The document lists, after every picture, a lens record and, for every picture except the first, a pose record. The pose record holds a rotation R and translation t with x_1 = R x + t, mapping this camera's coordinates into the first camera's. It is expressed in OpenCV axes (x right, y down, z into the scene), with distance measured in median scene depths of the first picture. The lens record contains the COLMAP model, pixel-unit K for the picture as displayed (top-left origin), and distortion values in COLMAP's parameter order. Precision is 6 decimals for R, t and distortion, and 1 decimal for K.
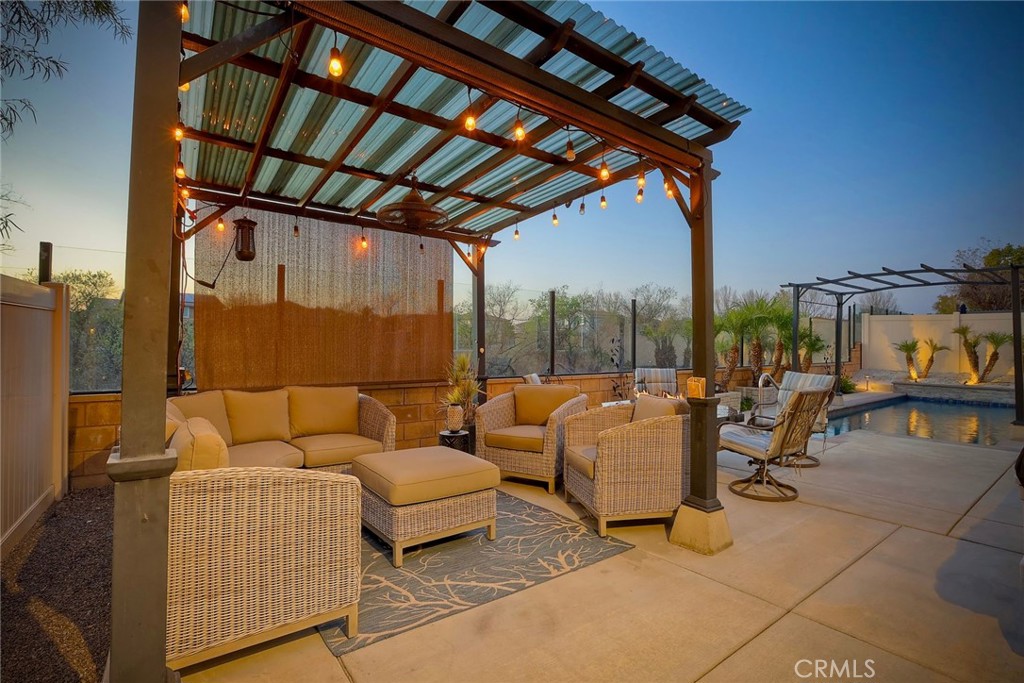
lens RADIAL K [[465.4, 0, 534.4], [0, 465.4, 334.6], [0, 0, 1]] dist [-0.063166, 0.022146]
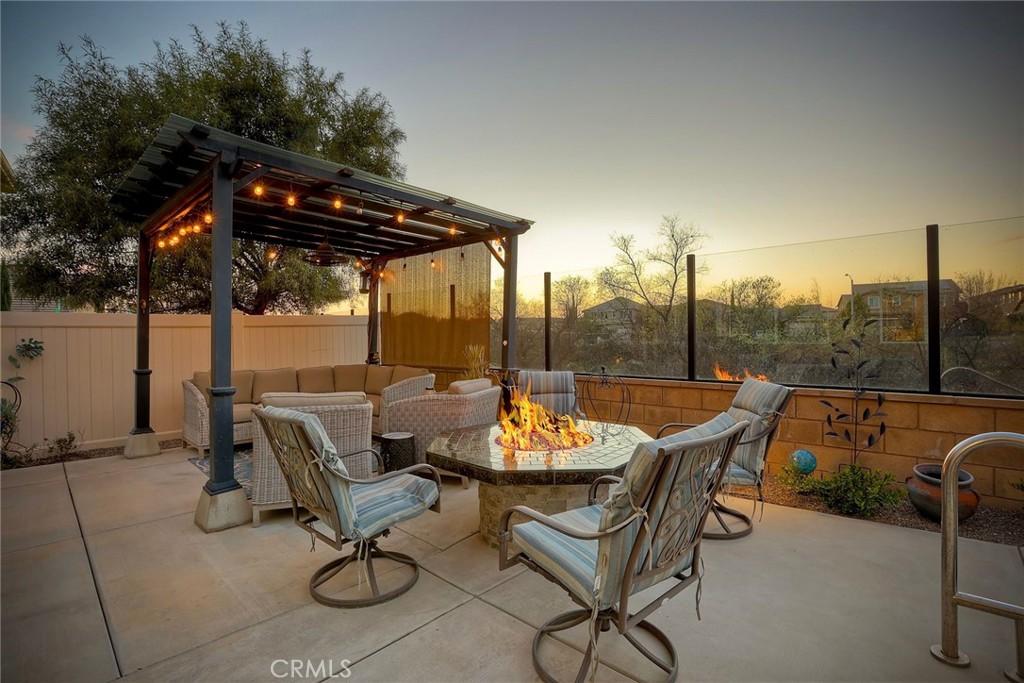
lens RADIAL K [[475.7, 0, 518.0], [0, 475.7, 334.1], [0, 0, 1]] dist [-0.054145, 0.023591]
pose [[0.165955, -0.016514, -0.985995, 1.464549], [0.034774, 0.999336, -0.010884, 0.043714], [0.985520, -0.032481, 0.166419, 1.407300]]
